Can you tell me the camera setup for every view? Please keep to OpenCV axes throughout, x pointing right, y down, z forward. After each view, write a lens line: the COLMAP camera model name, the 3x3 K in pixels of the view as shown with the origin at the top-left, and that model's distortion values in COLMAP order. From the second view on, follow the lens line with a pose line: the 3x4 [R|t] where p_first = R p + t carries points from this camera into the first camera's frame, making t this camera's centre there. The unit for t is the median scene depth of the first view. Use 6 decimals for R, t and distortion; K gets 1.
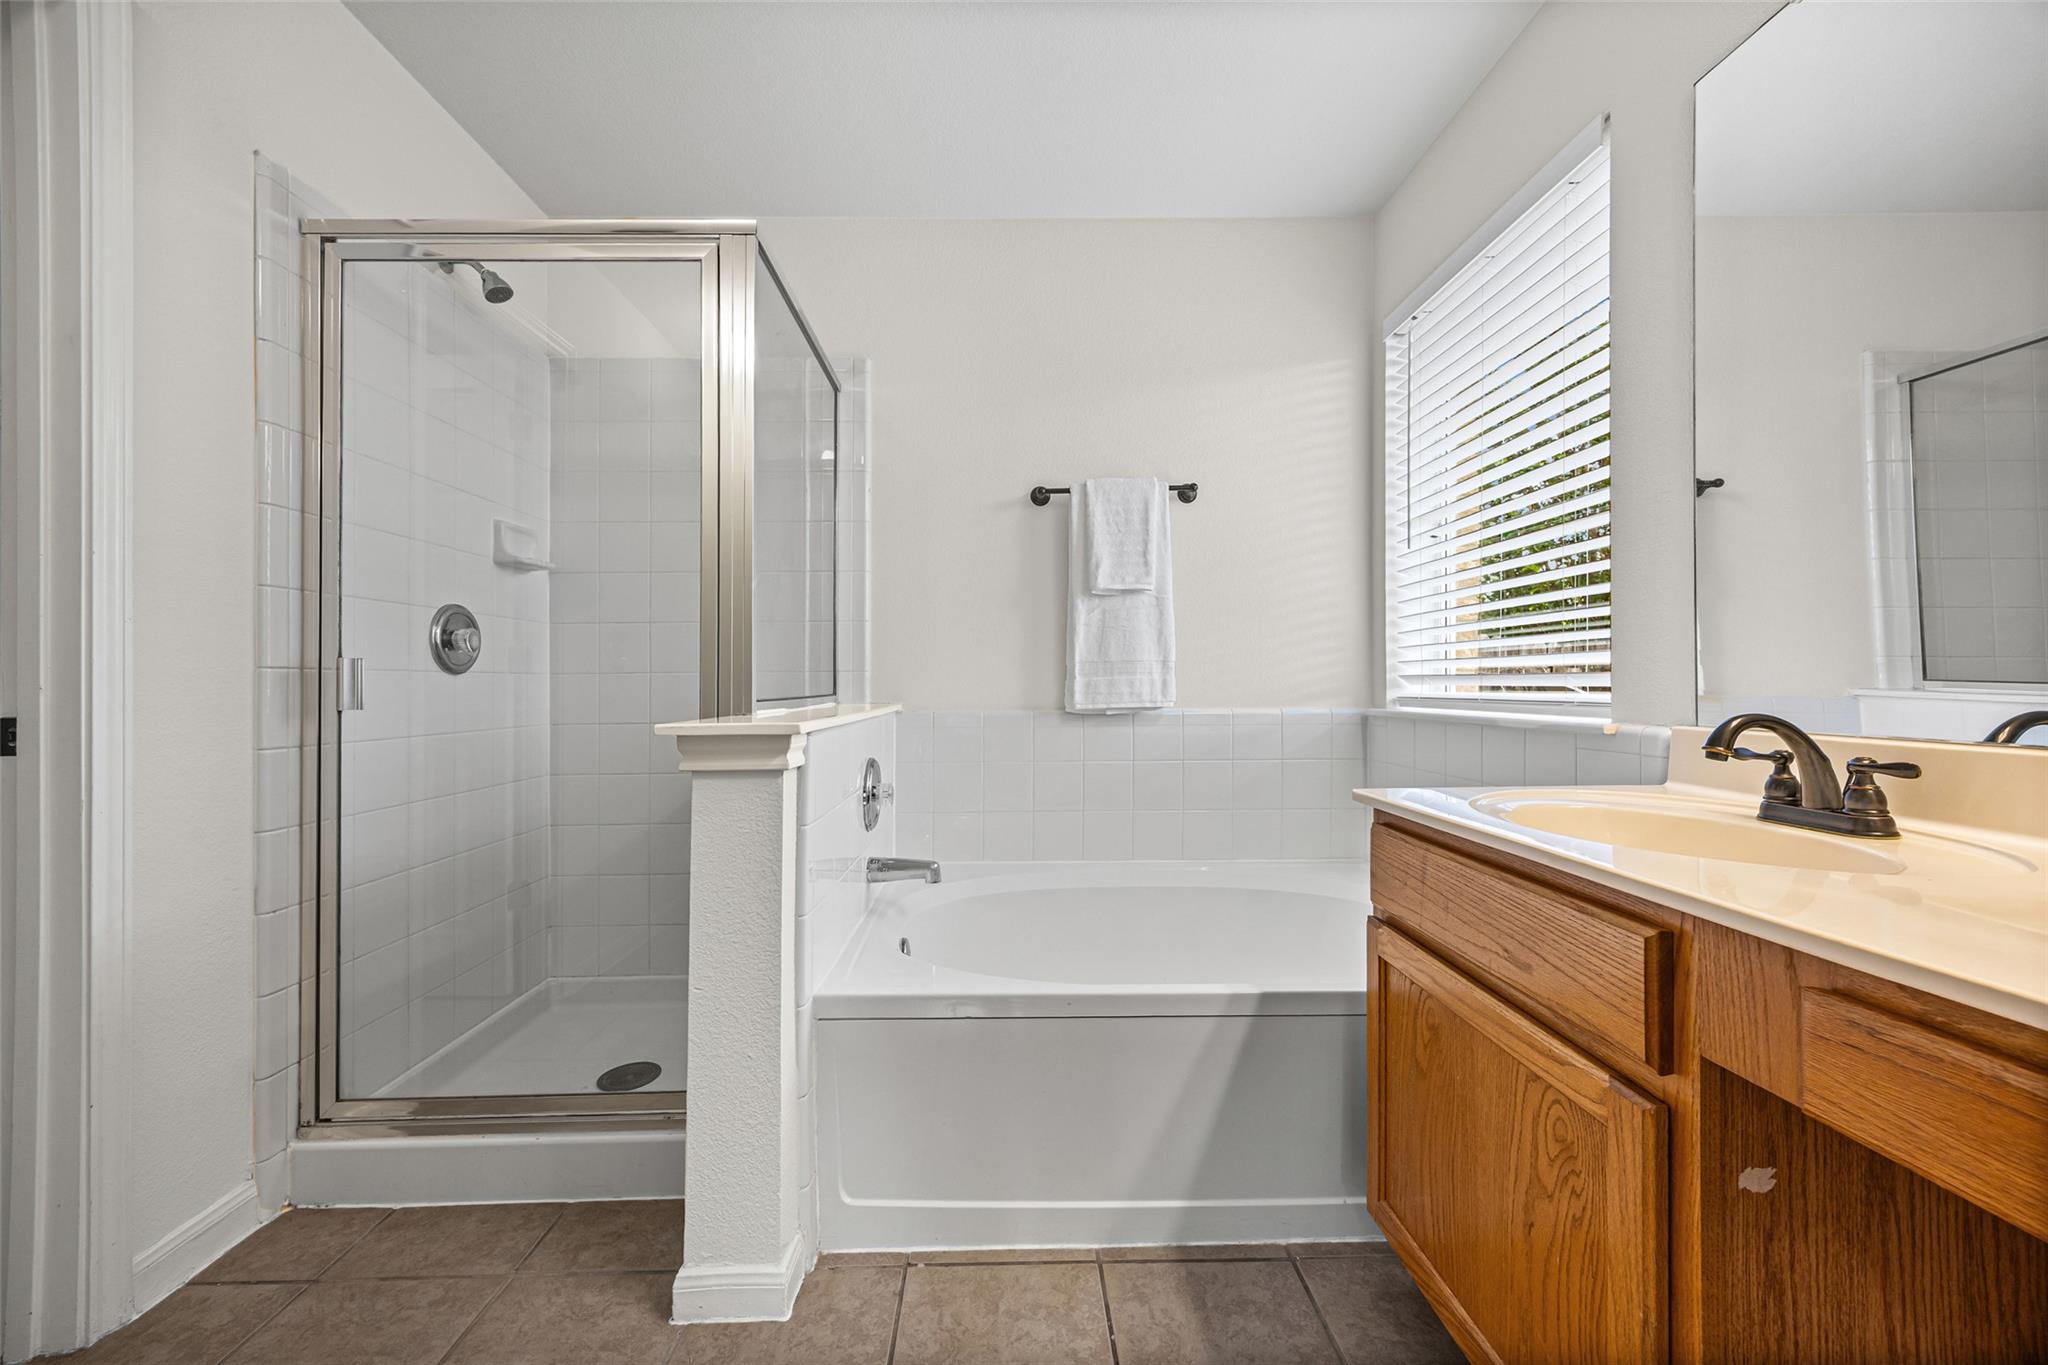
lens RADIAL K [[780.3, 0, 1018.5], [0, 780.3, 685.5], [0, 0, 1]] dist [0.000851, 0.000085]
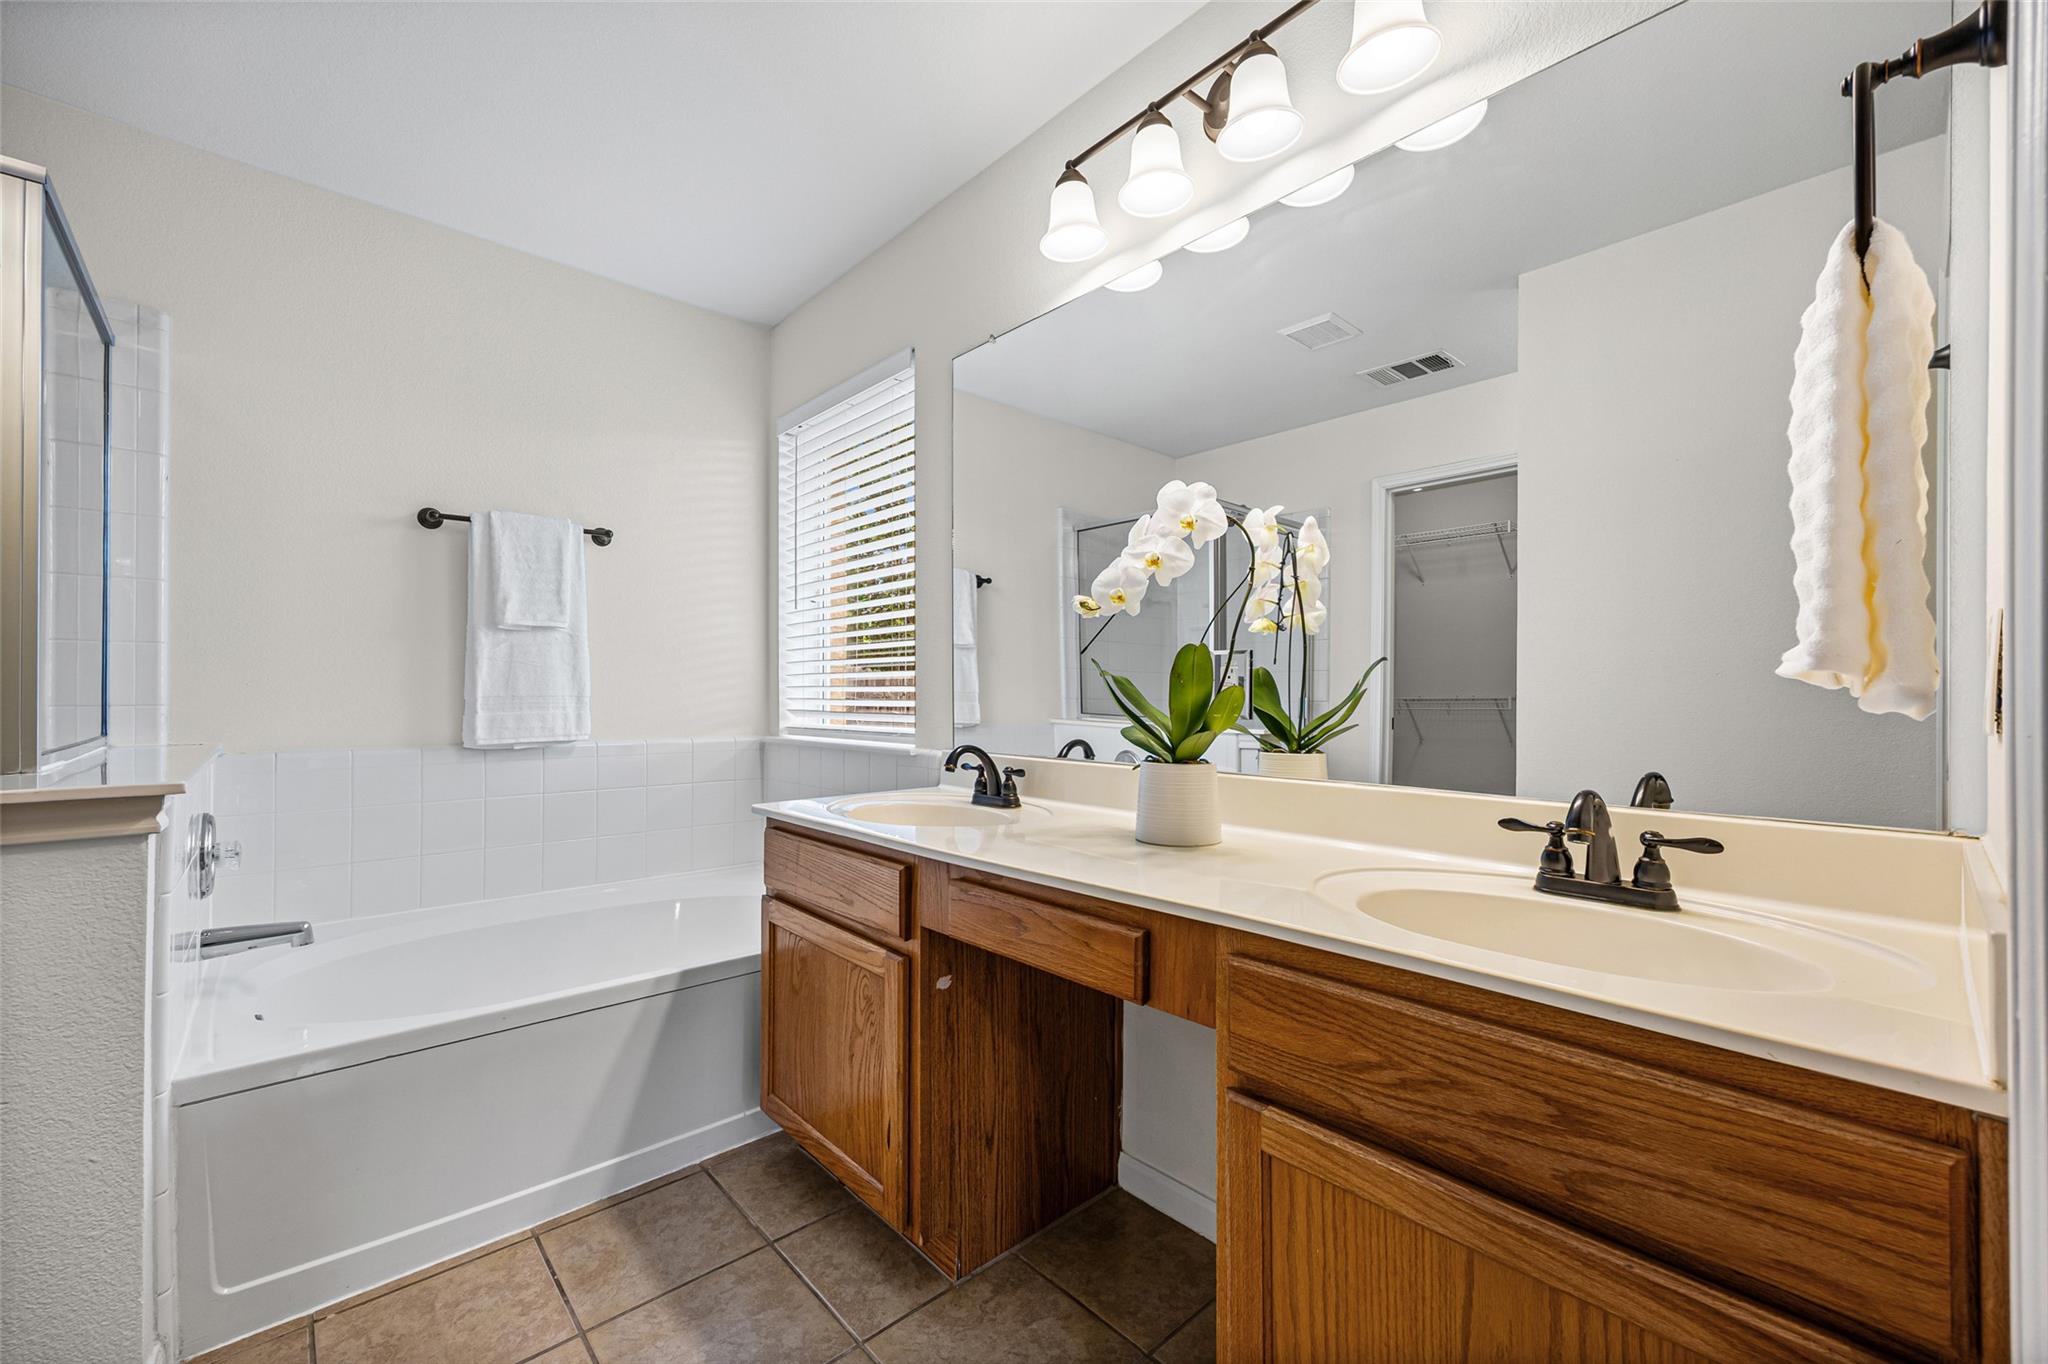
lens RADIAL K [[822.4, 0, 1011.1], [0, 822.4, 706.0], [0, 0, 1]] dist [0.010246, -0.000183]
pose [[0.759980, -0.001170, 0.649945, -0.151755], [-0.004817, 0.999961, 0.007434, -0.048919], [-0.649929, -0.008781, 0.759944, -0.361020]]
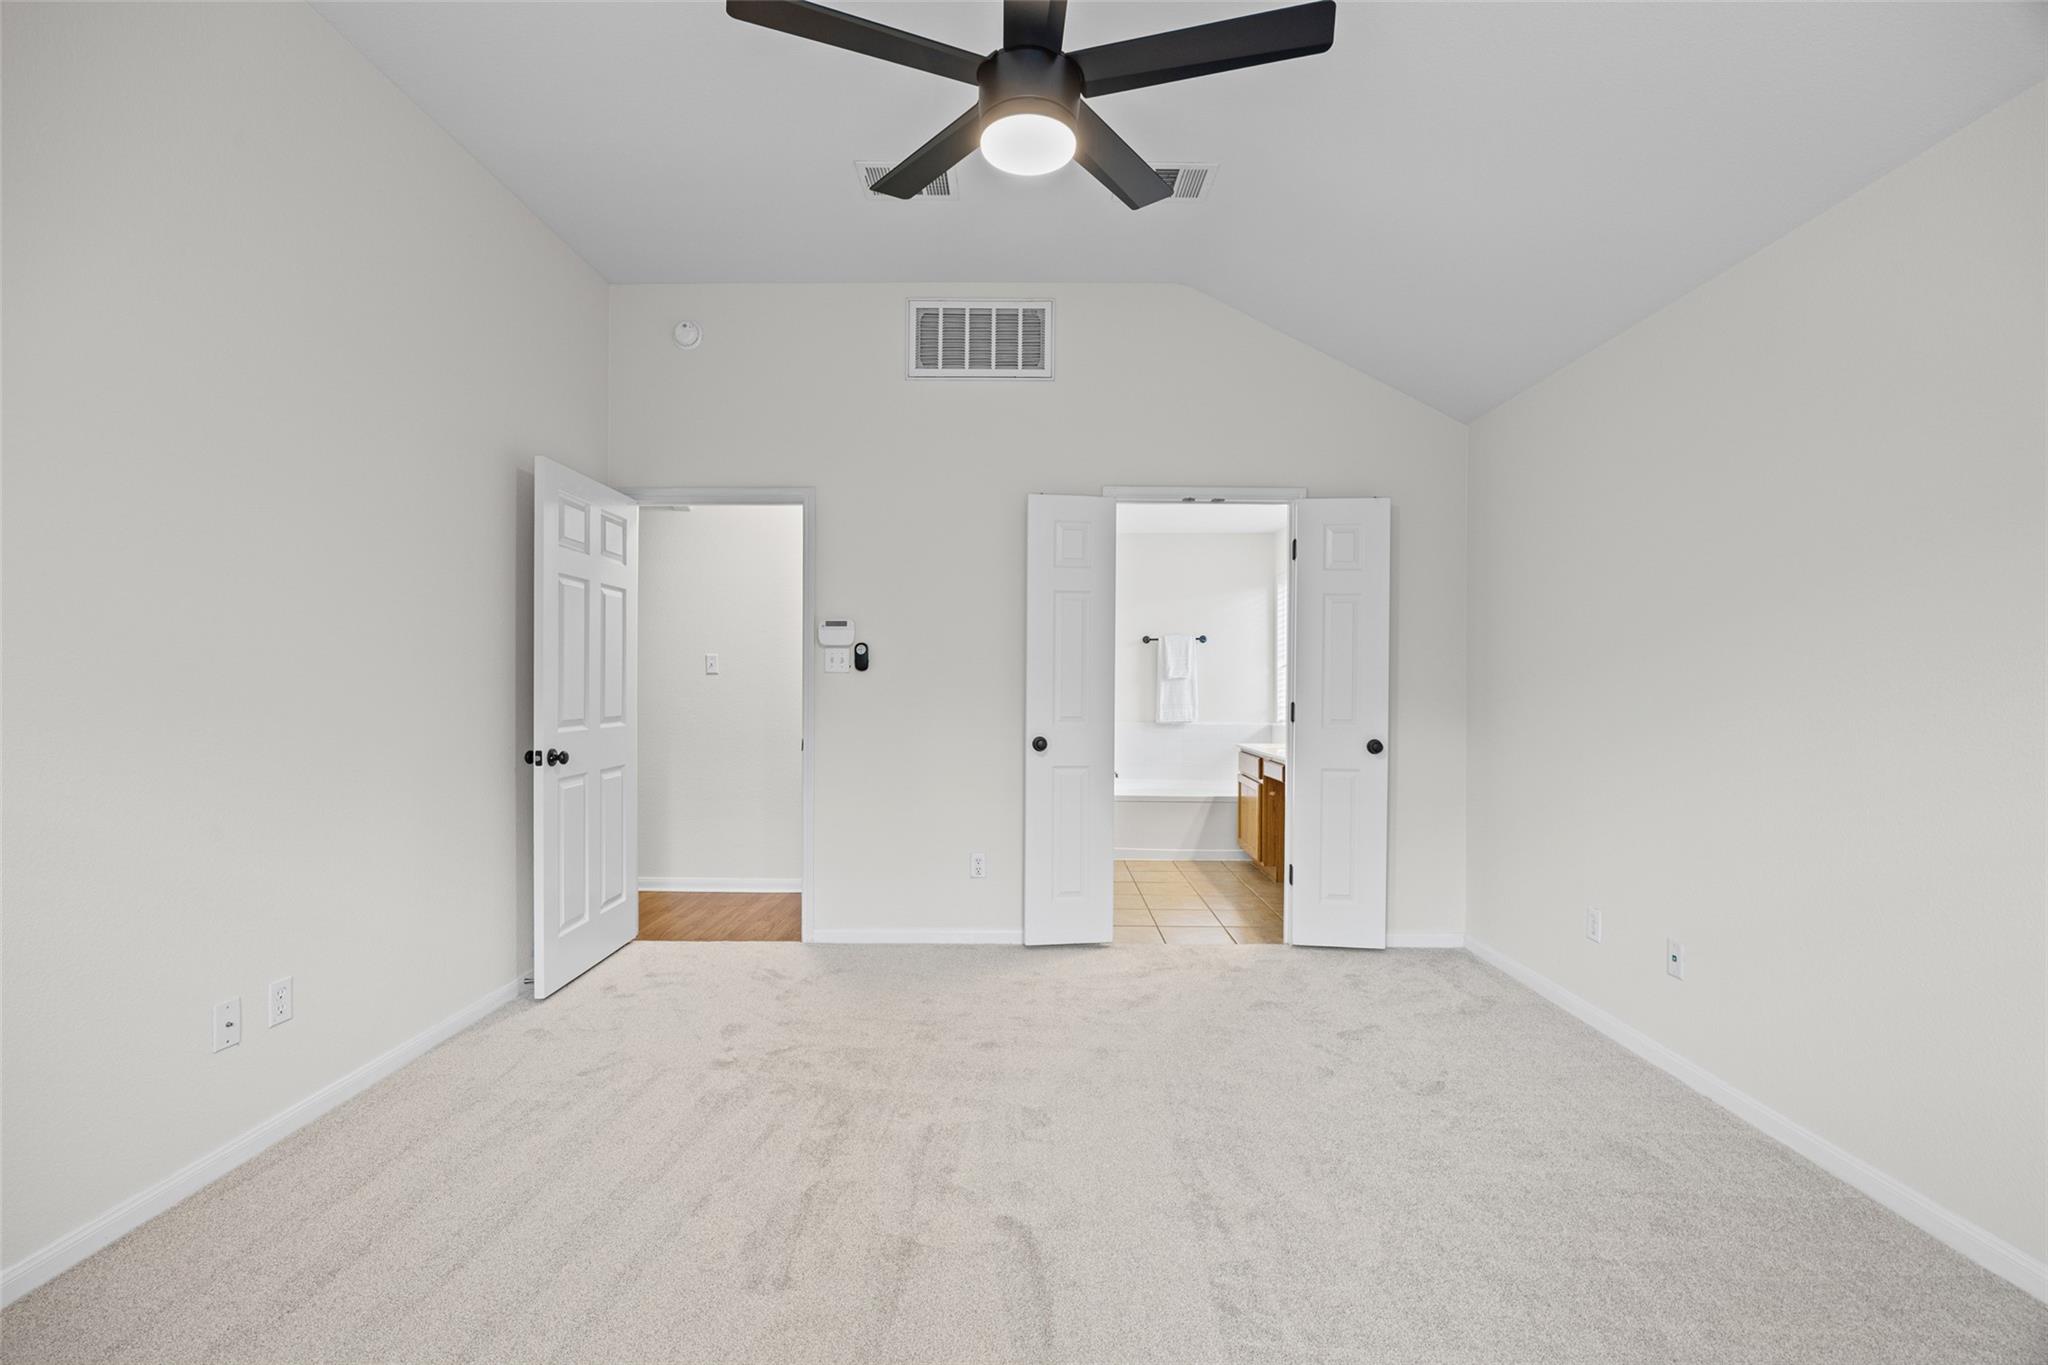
lens RADIAL K [[921.8, 0, 1024.3], [0, 921.8, 693.3], [0, 0, 1]] dist [-0.021157, 0.000022]
pose [[0.999785, 0.005583, -0.019986, -0.549882], [-0.005350, 0.999917, 0.011691, -0.170545], [0.020050, -0.011581, 0.999732, -3.616652]]
